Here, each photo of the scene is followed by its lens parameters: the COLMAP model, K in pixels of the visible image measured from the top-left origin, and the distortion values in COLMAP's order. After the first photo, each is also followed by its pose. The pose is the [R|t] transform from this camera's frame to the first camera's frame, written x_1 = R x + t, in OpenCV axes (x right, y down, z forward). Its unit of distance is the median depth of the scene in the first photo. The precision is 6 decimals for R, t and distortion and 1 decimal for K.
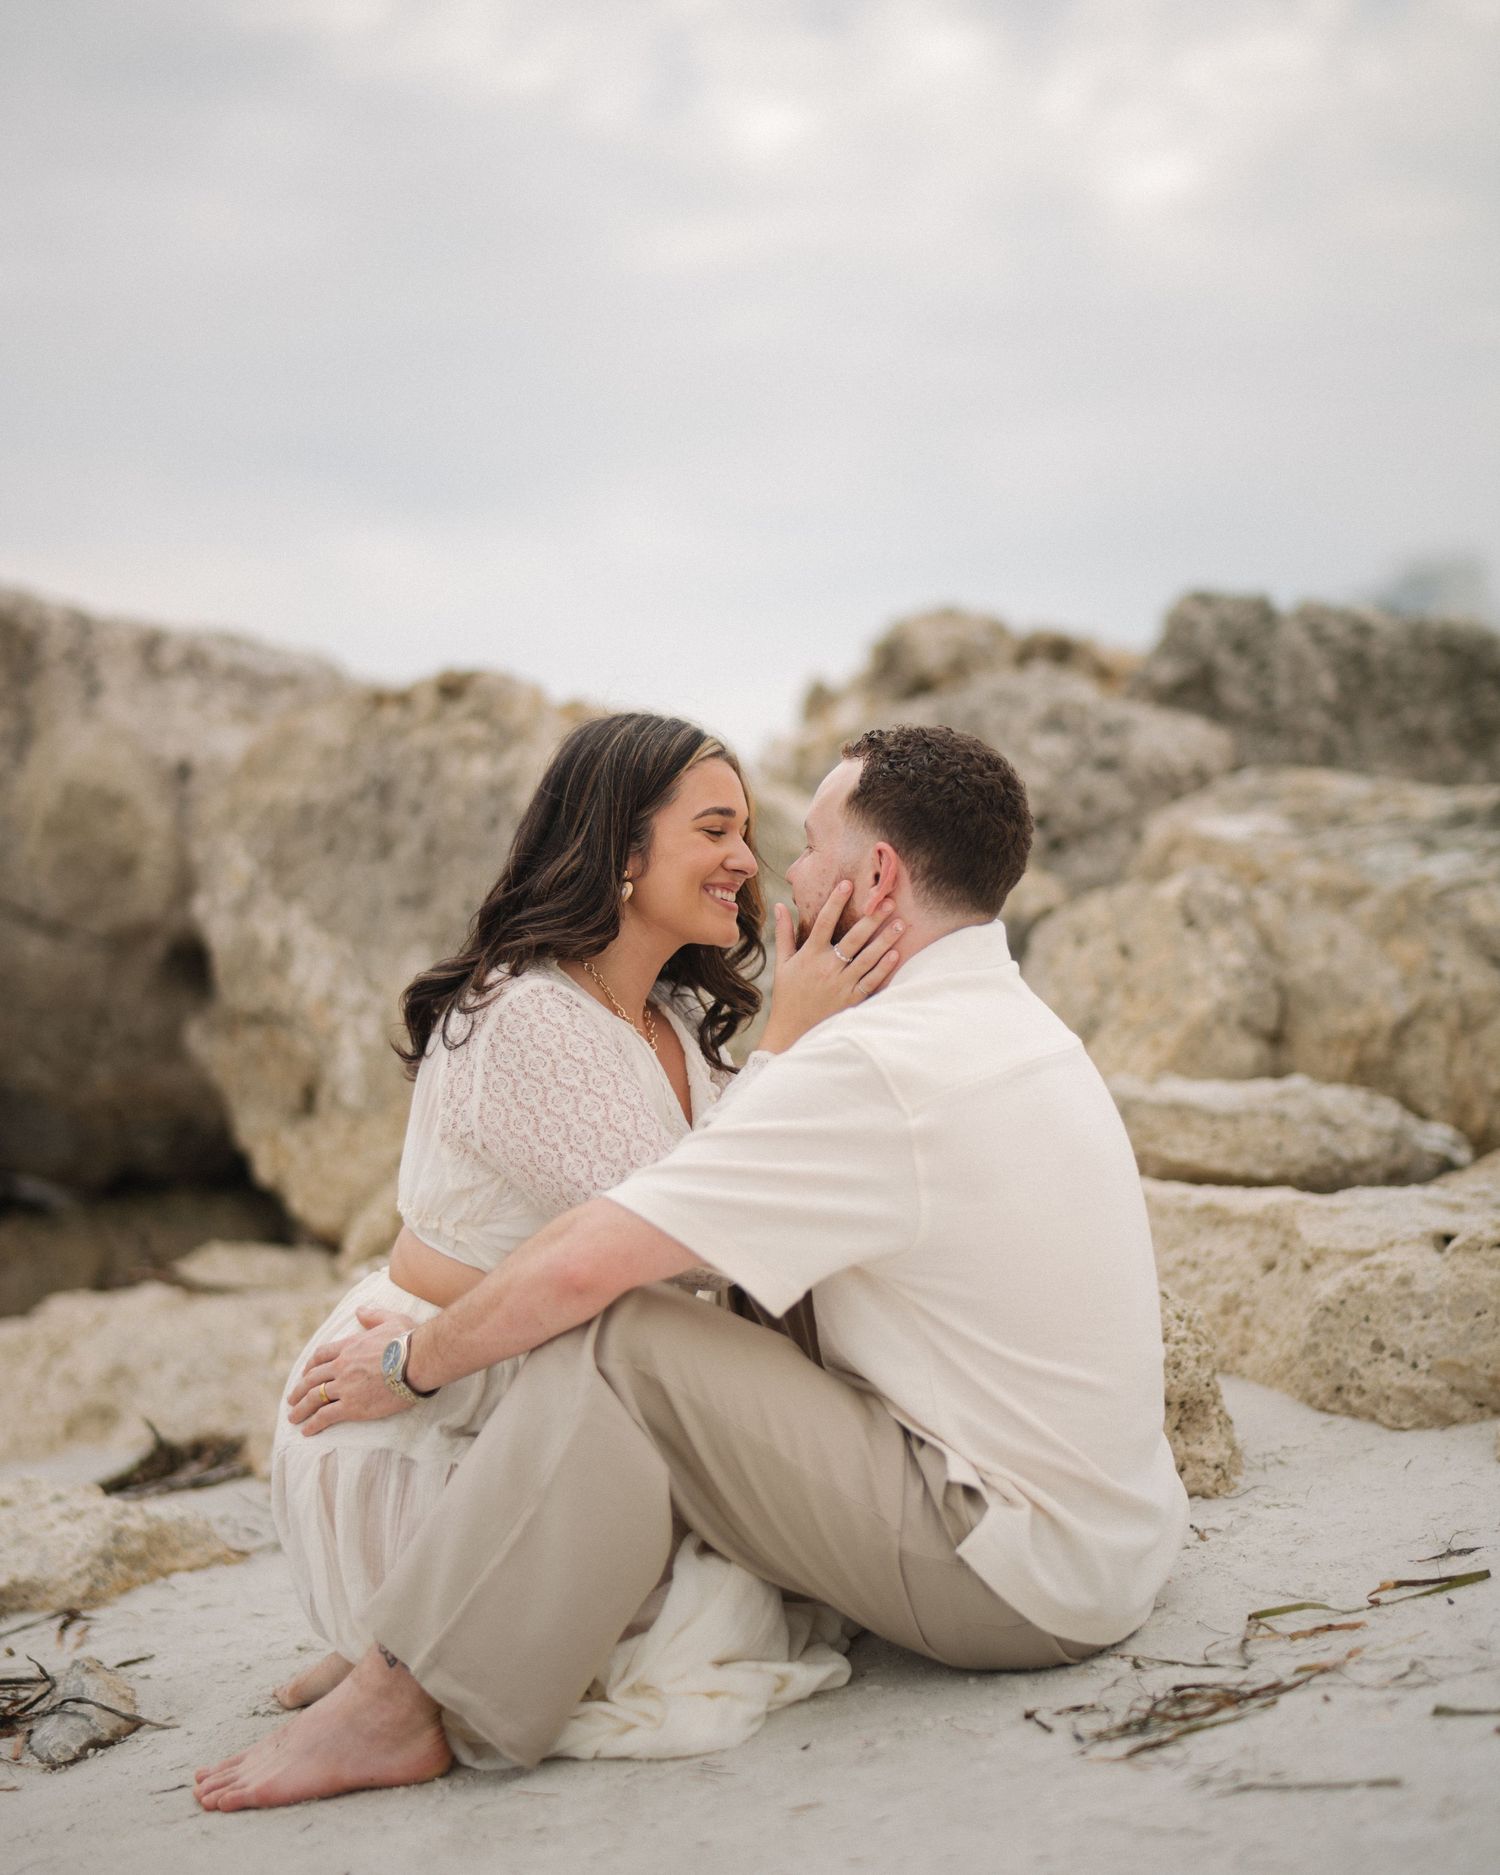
lens RADIAL K [[3129.0, 0, 758.7], [0, 3129.0, 948.6], [0, 0, 1]] dist [-0.047847, 0.000000]
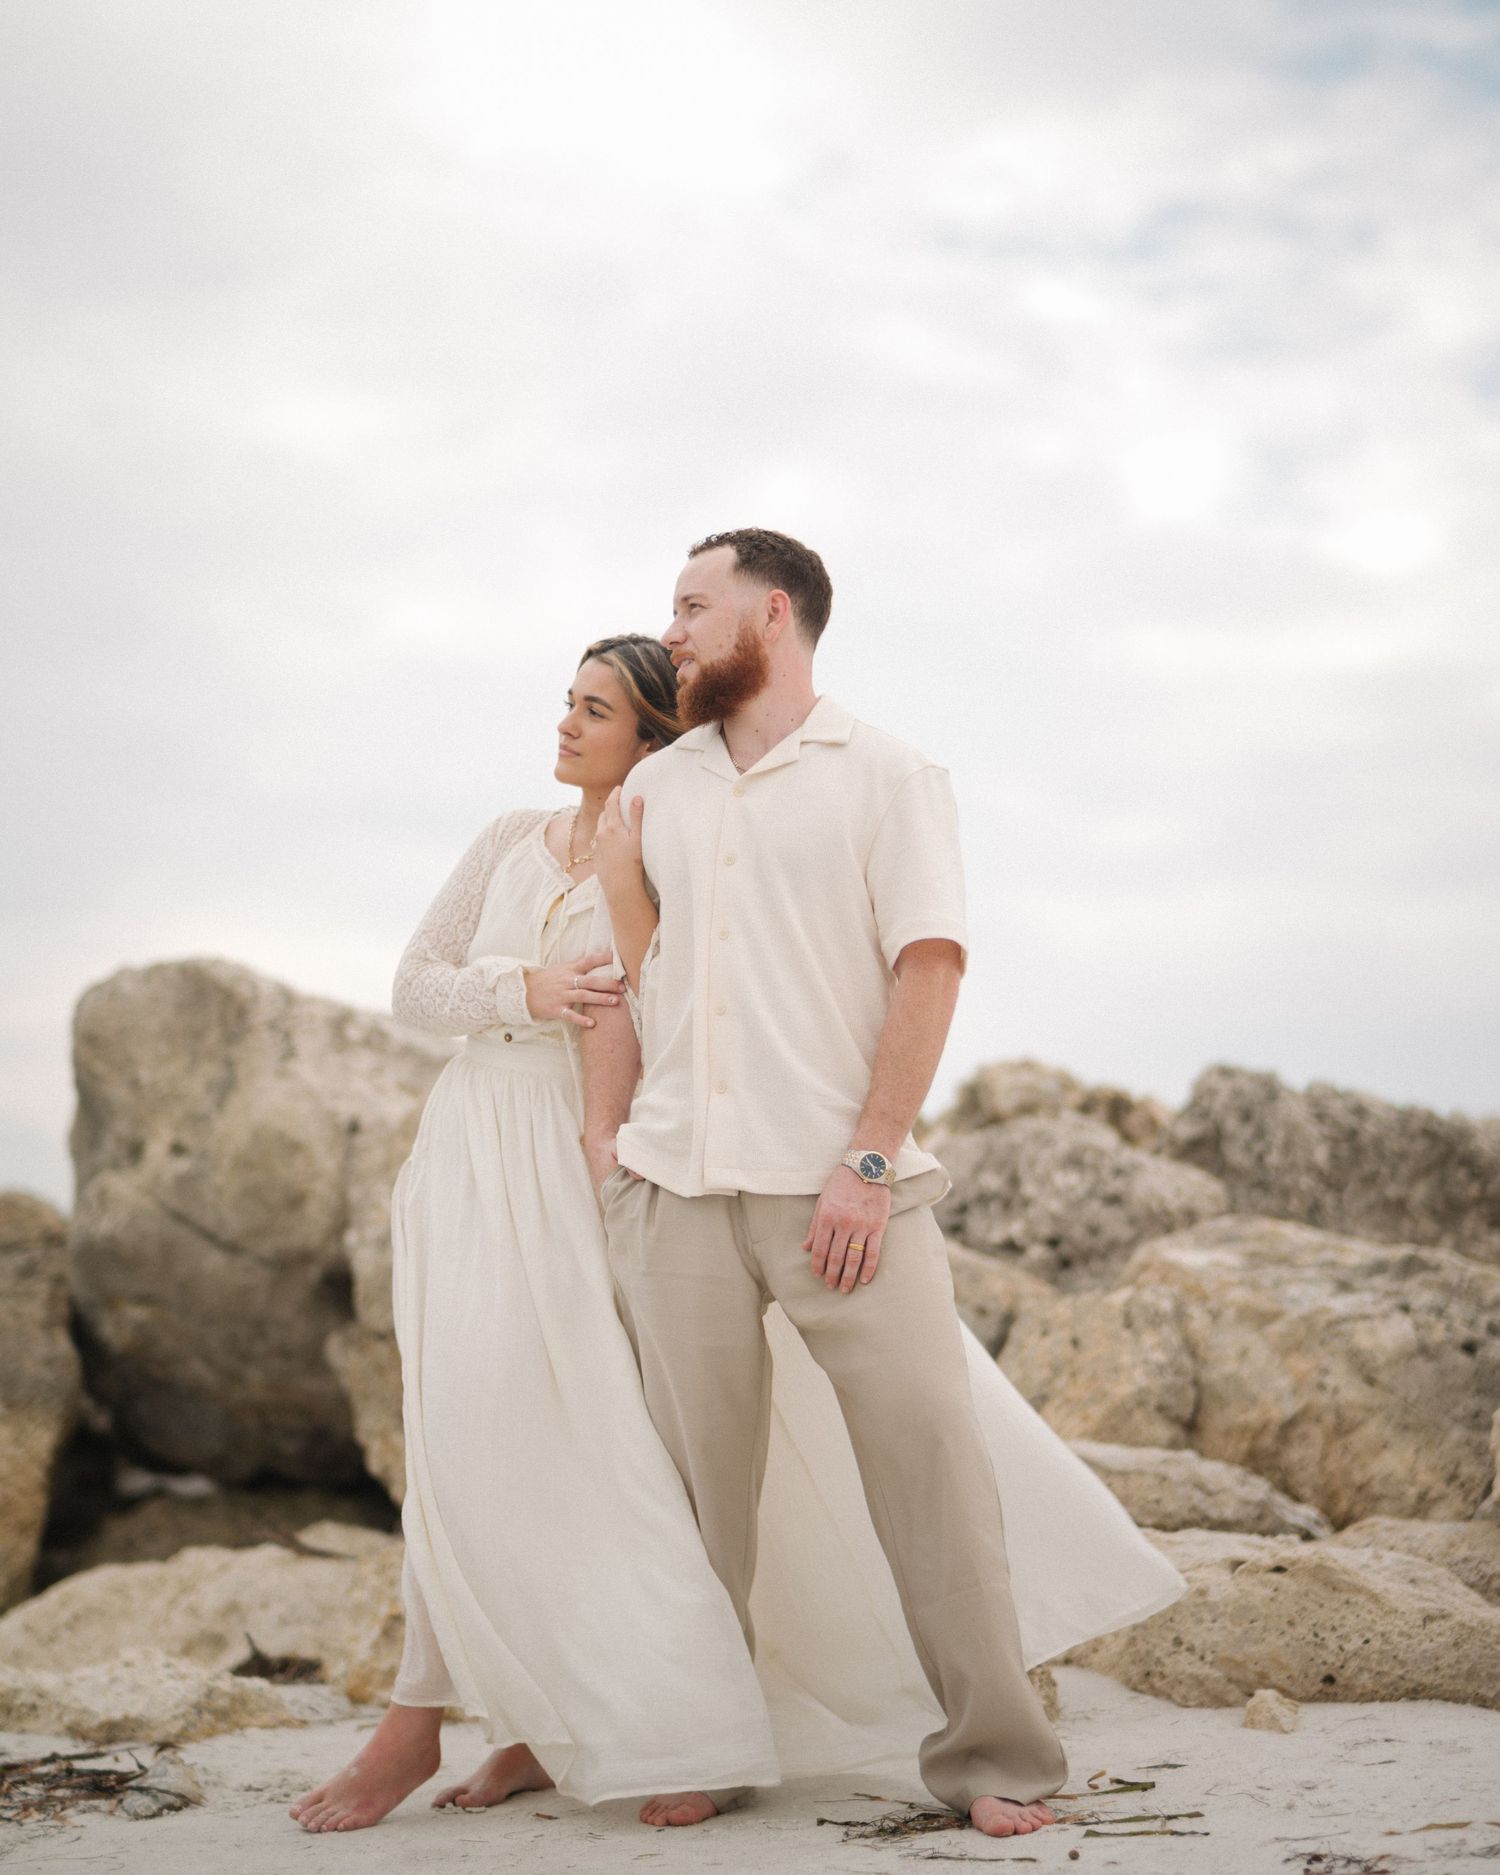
lens RADIAL K [[3129.0, 0, 748.5], [0, 3129.0, 927.4], [0, 0, 1]] dist [-0.047847, 0.000000]
pose [[0.992268, 0.097626, -0.076645, 0.066362], [-0.107742, 0.984071, -0.141406, 0.027288], [0.061619, 0.148570, 0.986980, -0.243104]]
